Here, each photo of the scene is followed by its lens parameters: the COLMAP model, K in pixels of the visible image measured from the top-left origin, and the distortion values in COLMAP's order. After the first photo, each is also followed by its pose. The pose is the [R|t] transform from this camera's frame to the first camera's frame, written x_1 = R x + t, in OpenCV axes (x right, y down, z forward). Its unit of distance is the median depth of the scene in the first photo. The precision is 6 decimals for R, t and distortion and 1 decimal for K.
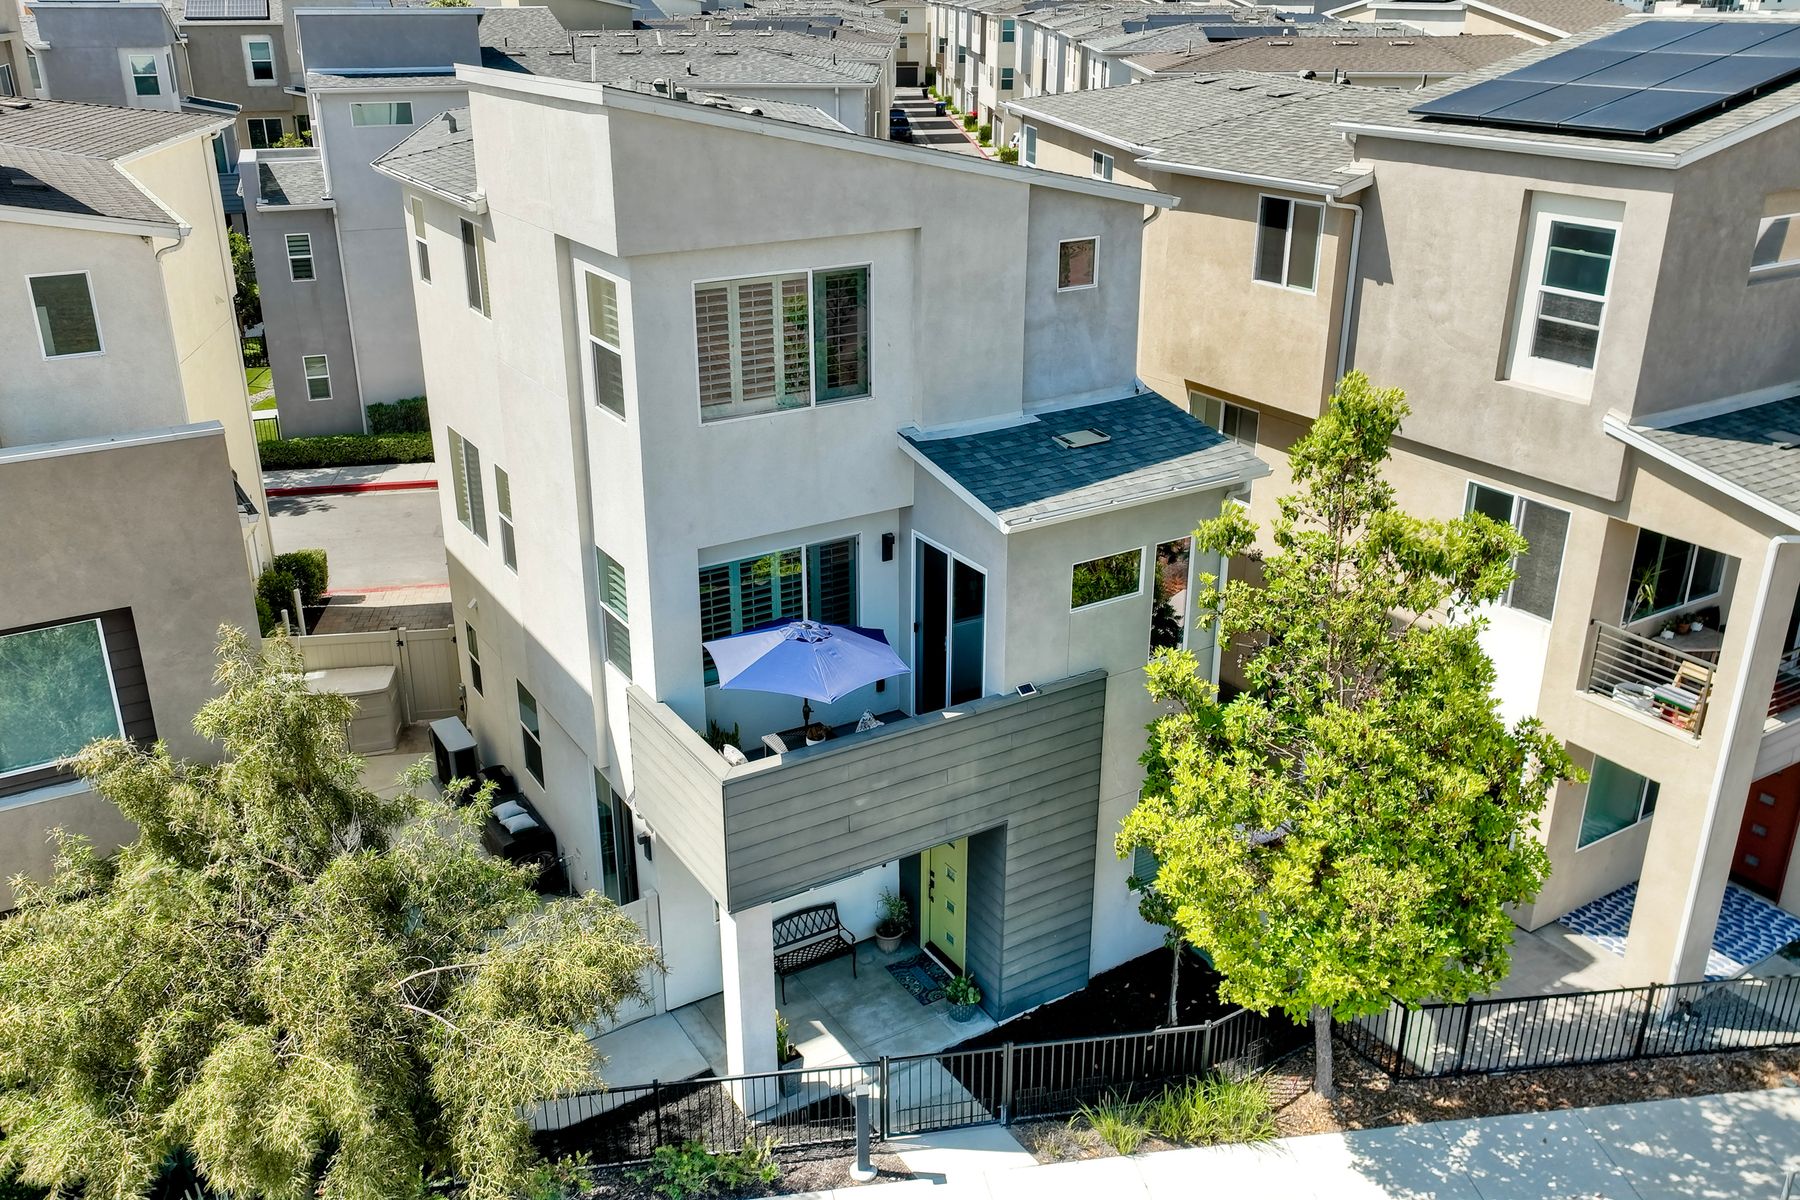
lens RADIAL K [[1494.5, 0, 892.0], [0, 1494.5, 591.7], [0, 0, 1]] dist [-0.003717, 0.013396]
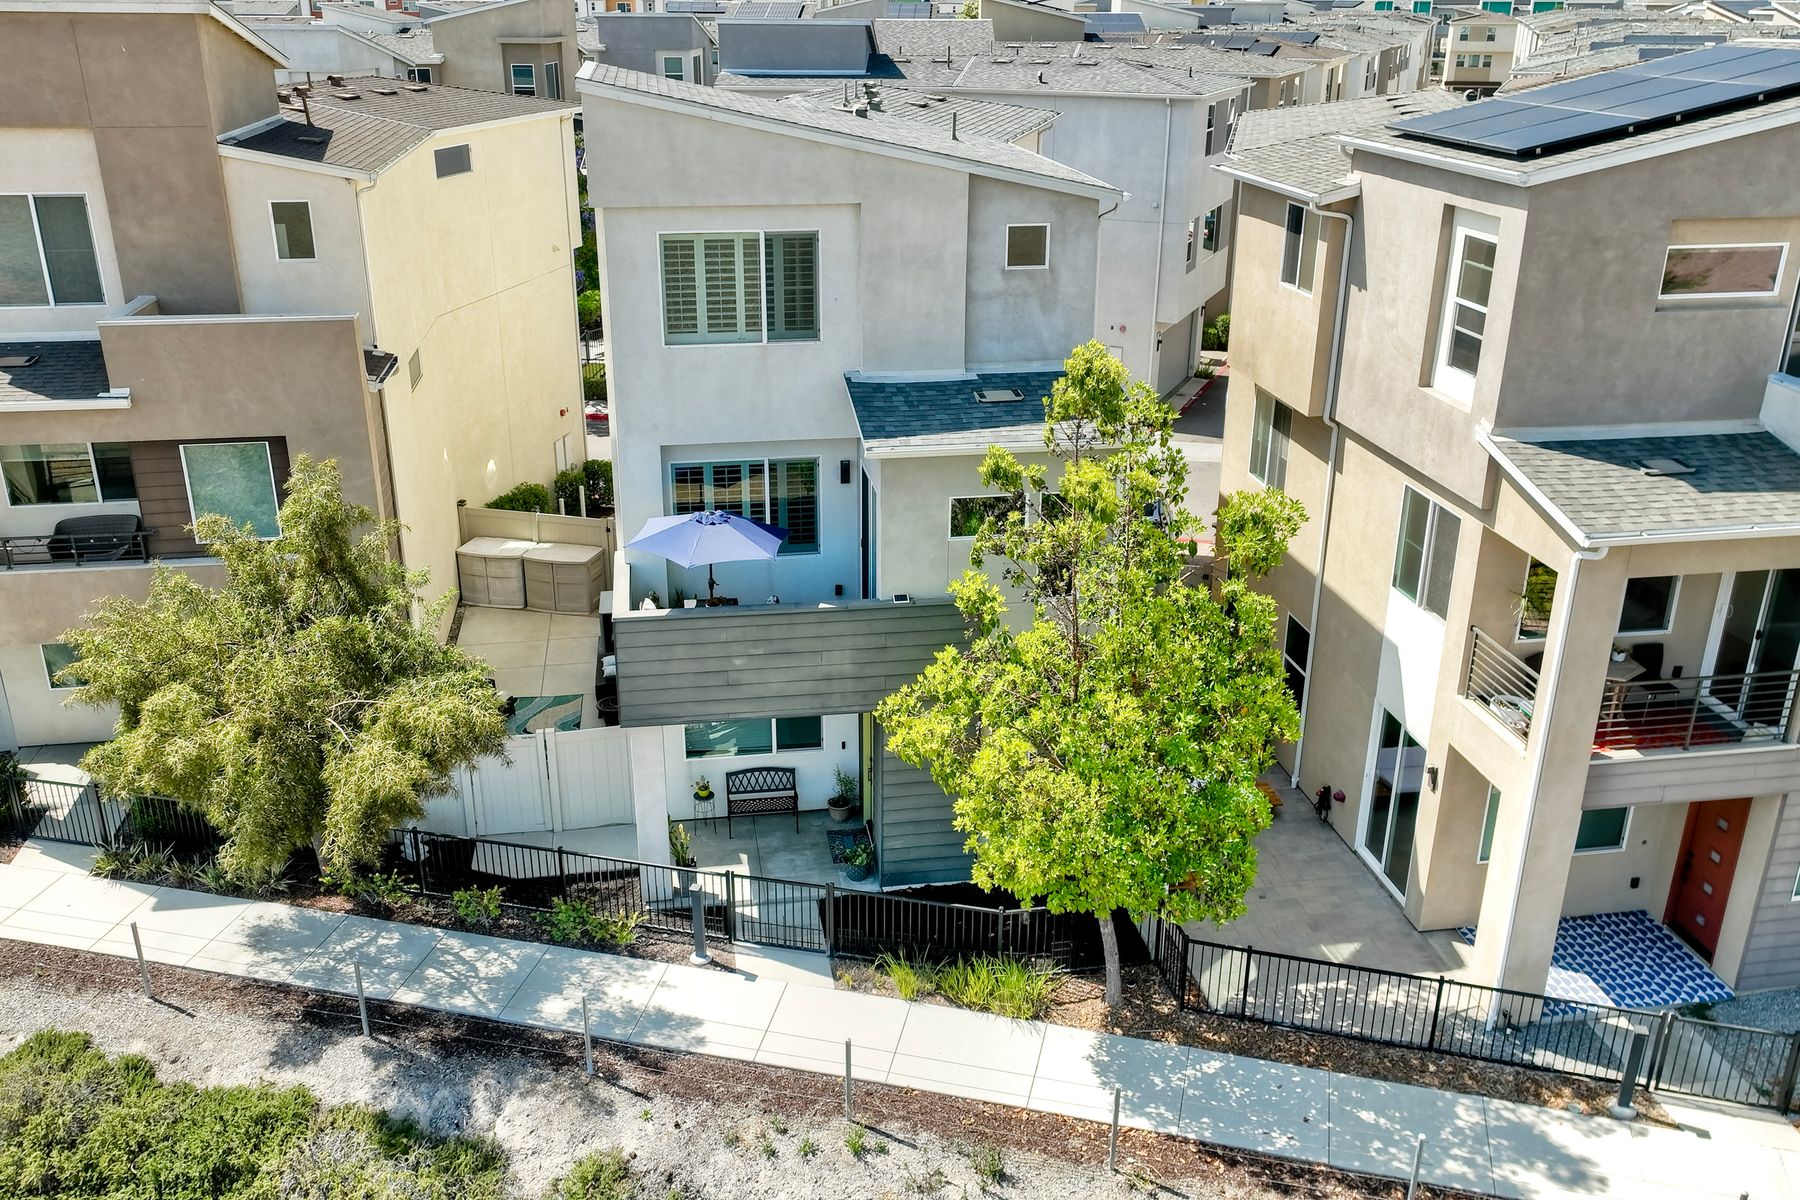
lens RADIAL K [[1494.5, 0, 892.0], [0, 1494.5, 591.7], [0, 0, 1]] dist [-0.003717, 0.013396]
pose [[0.922971, 0.147785, -0.355365, 0.482972], [-0.150504, 0.988404, 0.020149, 0.036077], [0.354222, 0.034887, 0.934511, -0.103009]]
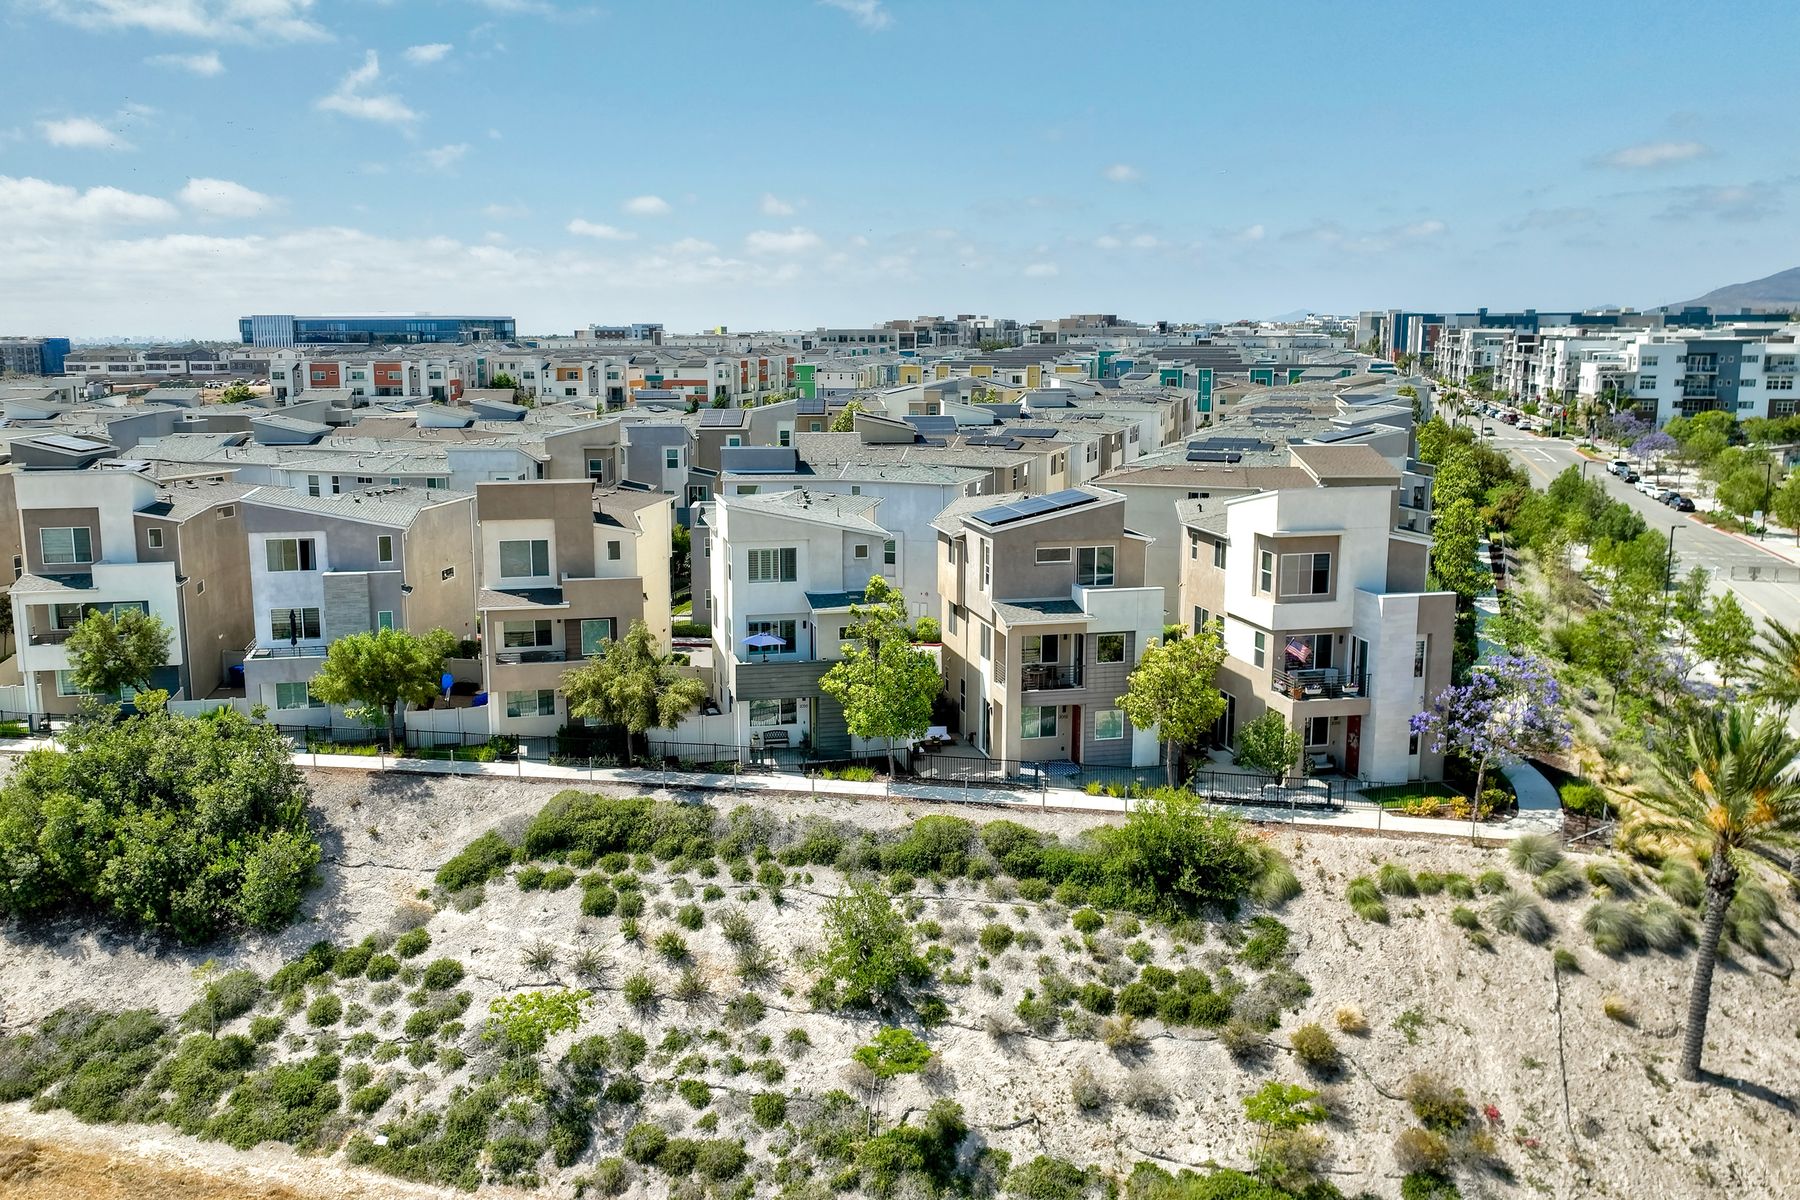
lens RADIAL K [[1494.5, 0, 892.0], [0, 1494.5, 591.7], [0, 0, 1]] dist [-0.003717, 0.013396]
pose [[0.948016, 0.055594, -0.313329, 1.372437], [-0.121301, 0.973413, -0.194299, 0.589585], [0.294197, 0.222206, 0.929555, -2.406132]]
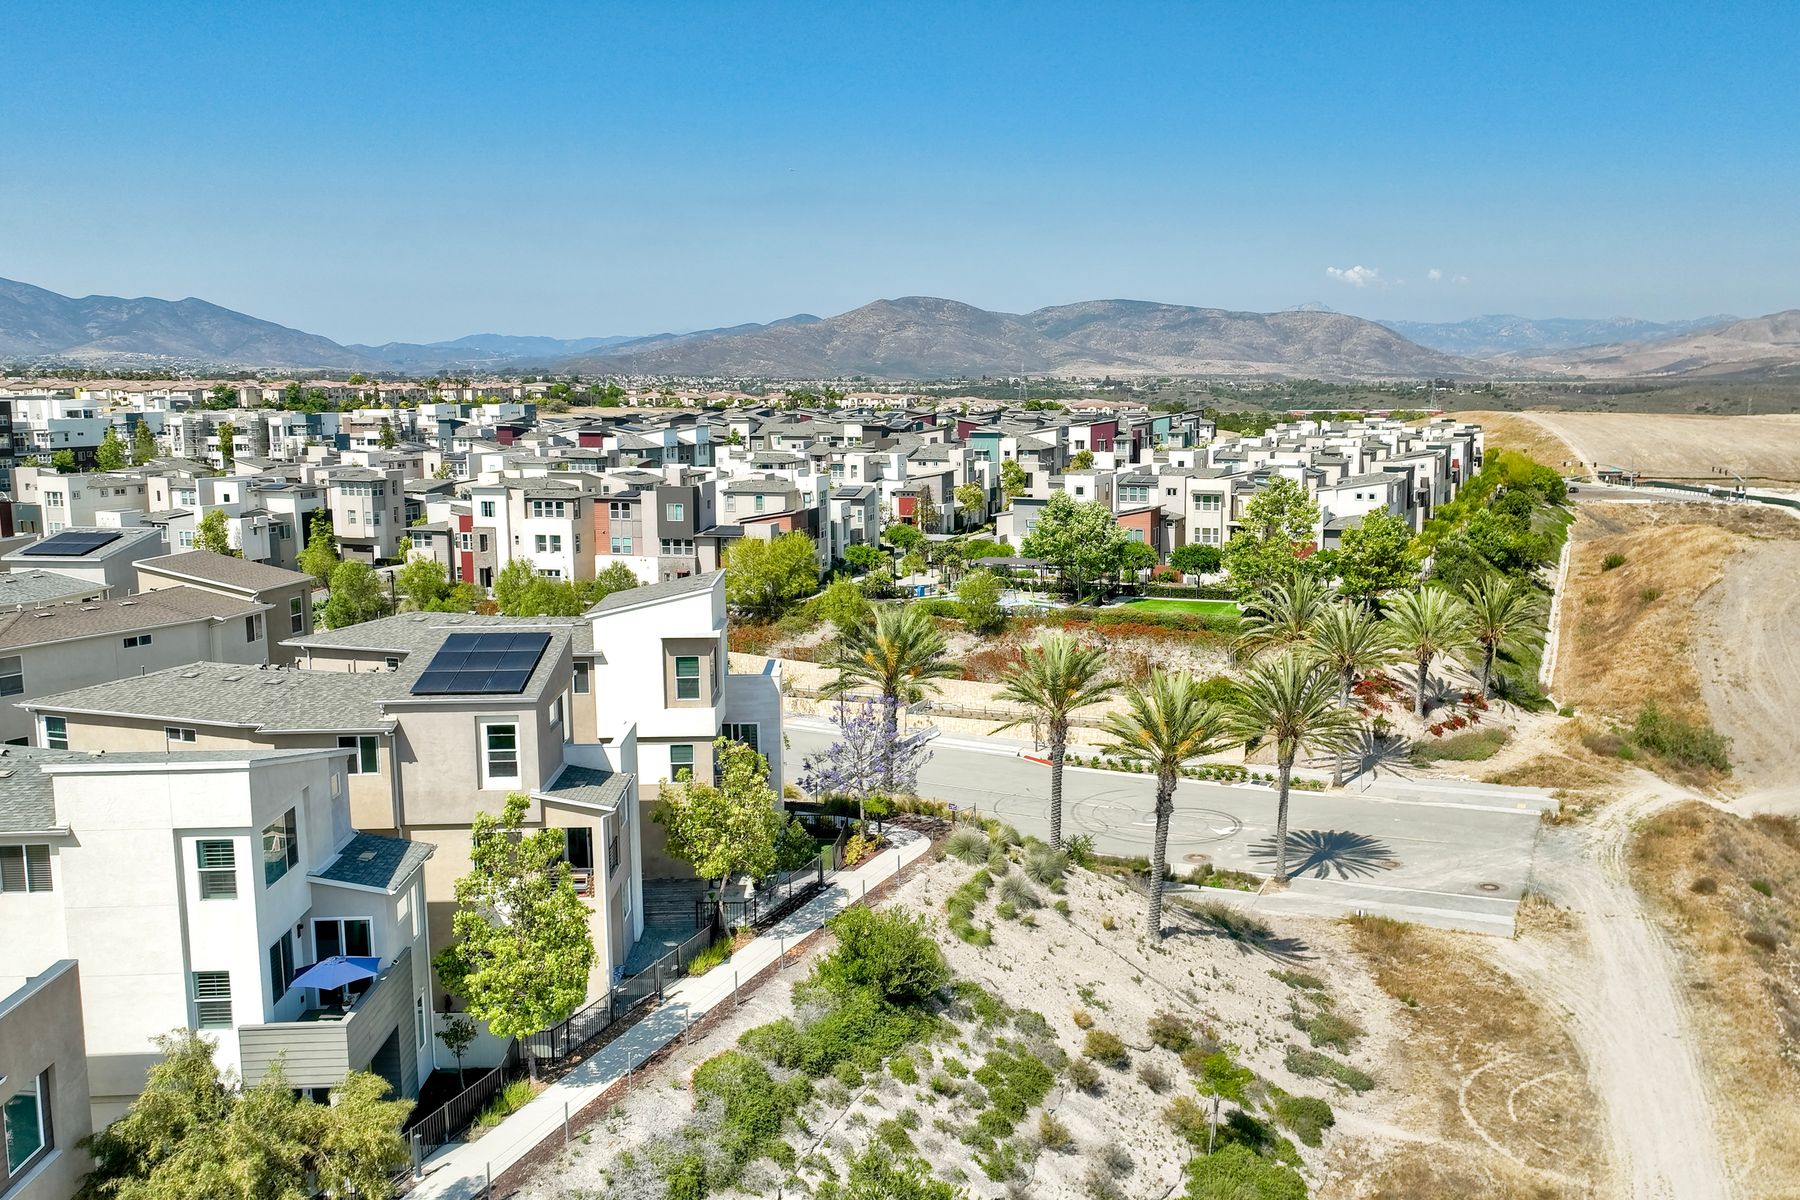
lens RADIAL K [[1482.8, 0, 969.7], [0, 1482.8, 599.6], [0, 0, 1]] dist [0.005288, 0.004529]
pose [[0.466768, -0.130542, 0.874692, -1.399439], [0.338735, 0.940011, -0.040472, -0.066058], [-0.816937, 0.315180, 0.482986, -1.003763]]
